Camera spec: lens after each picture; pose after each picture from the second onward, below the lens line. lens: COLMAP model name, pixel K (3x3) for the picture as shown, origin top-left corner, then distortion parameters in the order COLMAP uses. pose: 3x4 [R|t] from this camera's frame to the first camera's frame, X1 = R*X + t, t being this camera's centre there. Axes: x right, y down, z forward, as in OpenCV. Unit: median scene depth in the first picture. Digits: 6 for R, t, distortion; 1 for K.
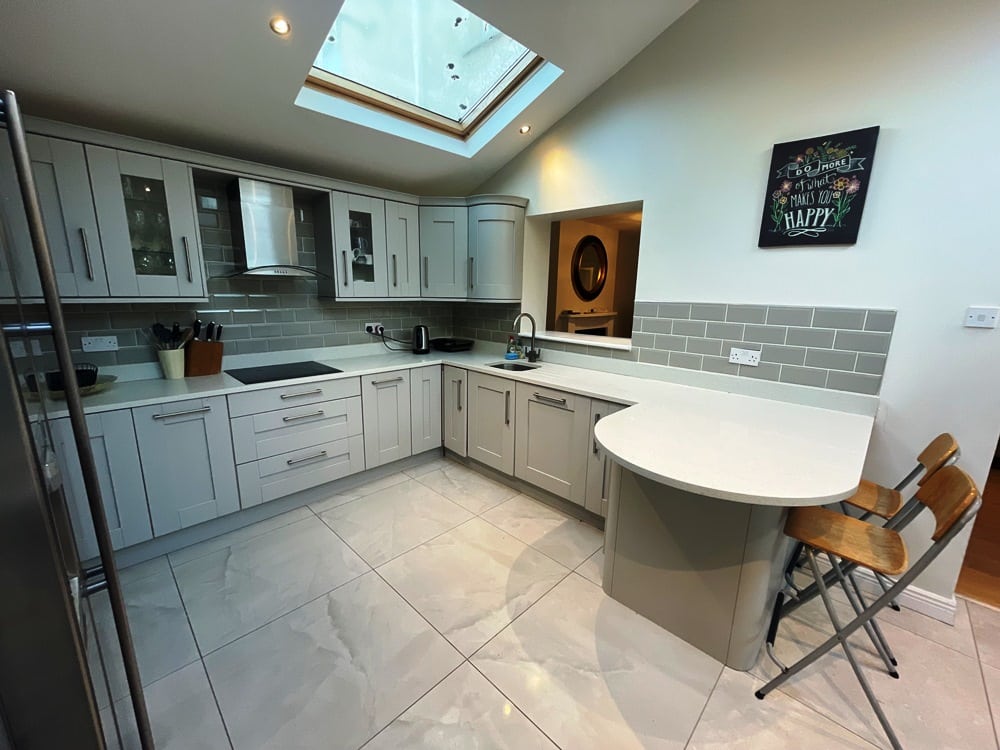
lens RADIAL K [[405.8, 0, 497.6], [0, 405.8, 376.4], [0, 0, 1]] dist [0.002878, 0.000031]
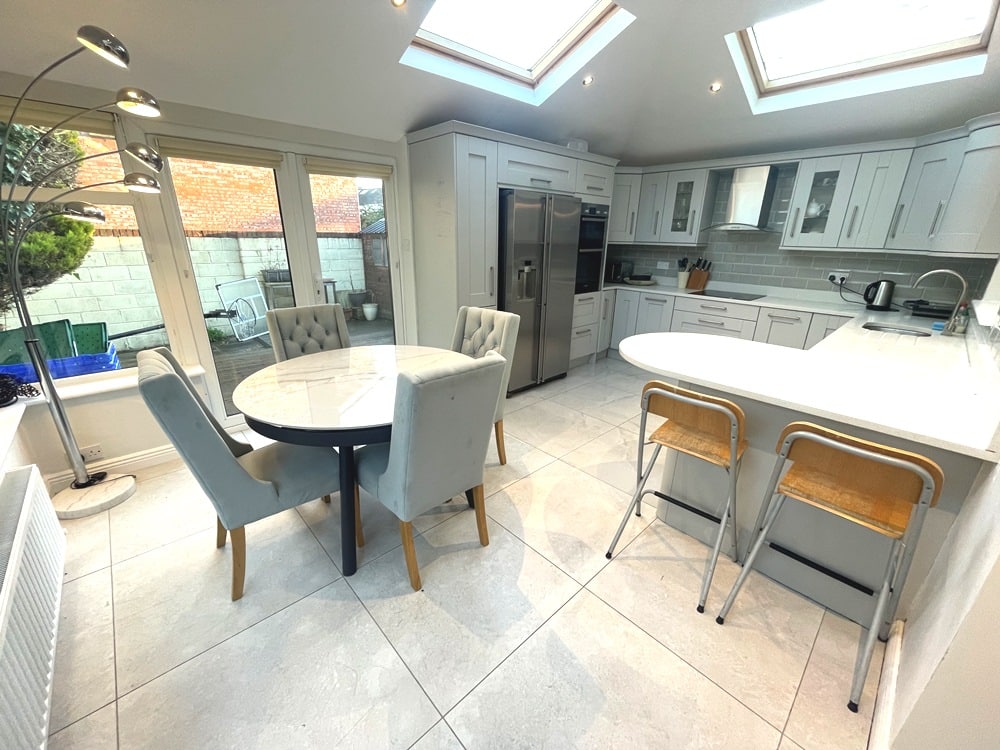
lens RADIAL K [[405.8, 0, 496.5], [0, 405.8, 373.7], [0, 0, 1]] dist [0.002878, 0.000031]
pose [[-0.042331, 0.302345, -0.952258, 1.057503], [-0.237011, 0.922867, 0.303550, 0.002371], [0.970584, 0.238545, 0.032593, 0.188031]]
